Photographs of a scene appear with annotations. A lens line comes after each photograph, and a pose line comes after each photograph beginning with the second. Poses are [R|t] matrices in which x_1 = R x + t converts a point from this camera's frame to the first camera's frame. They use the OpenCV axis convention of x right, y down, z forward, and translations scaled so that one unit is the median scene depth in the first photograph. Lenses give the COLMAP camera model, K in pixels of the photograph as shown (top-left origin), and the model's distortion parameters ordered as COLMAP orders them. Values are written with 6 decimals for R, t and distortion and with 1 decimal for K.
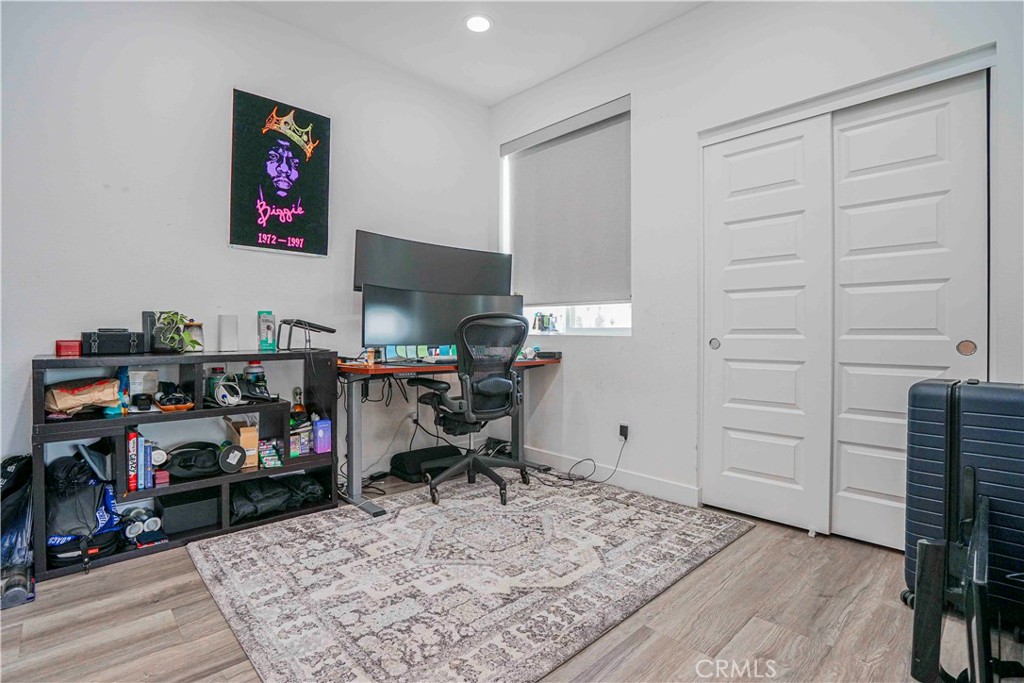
lens RADIAL K [[496.6, 0, 512.0], [0, 496.6, 341.5], [0, 0, 1]] dist [-0.048333, 0.026514]
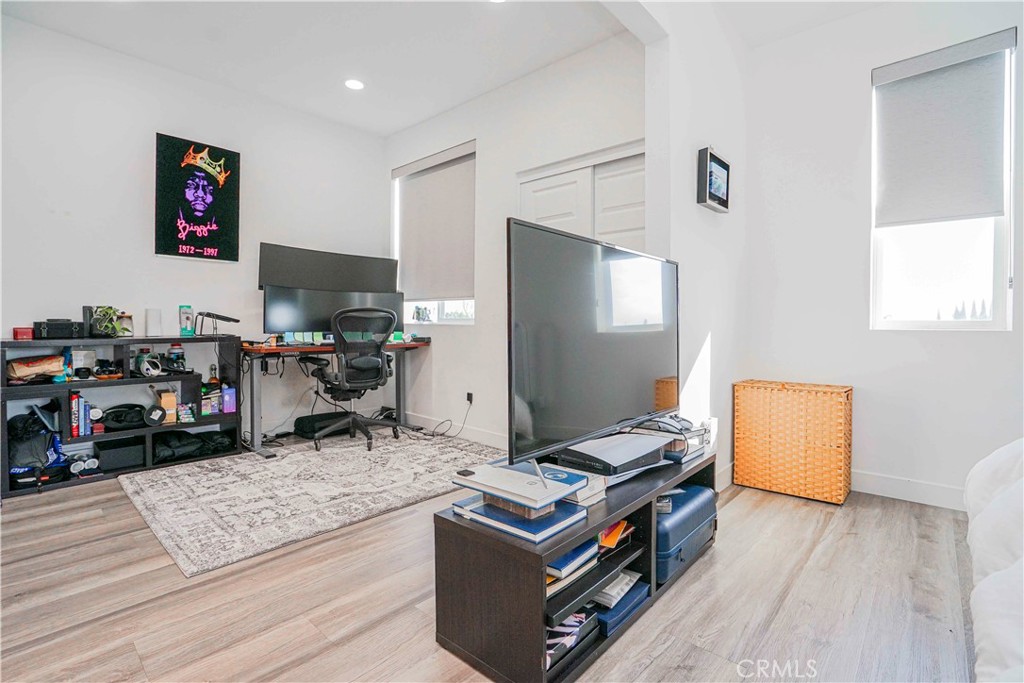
lens RADIAL K [[497.6, 0, 522.9], [0, 497.6, 337.4], [0, 0, 1]] dist [-0.042147, 0.022663]
pose [[0.997768, -0.000455, 0.066774, 0.326306], [-0.000497, 0.999898, 0.014248, 0.003768], [-0.066774, -0.014249, 0.997666, -0.381378]]
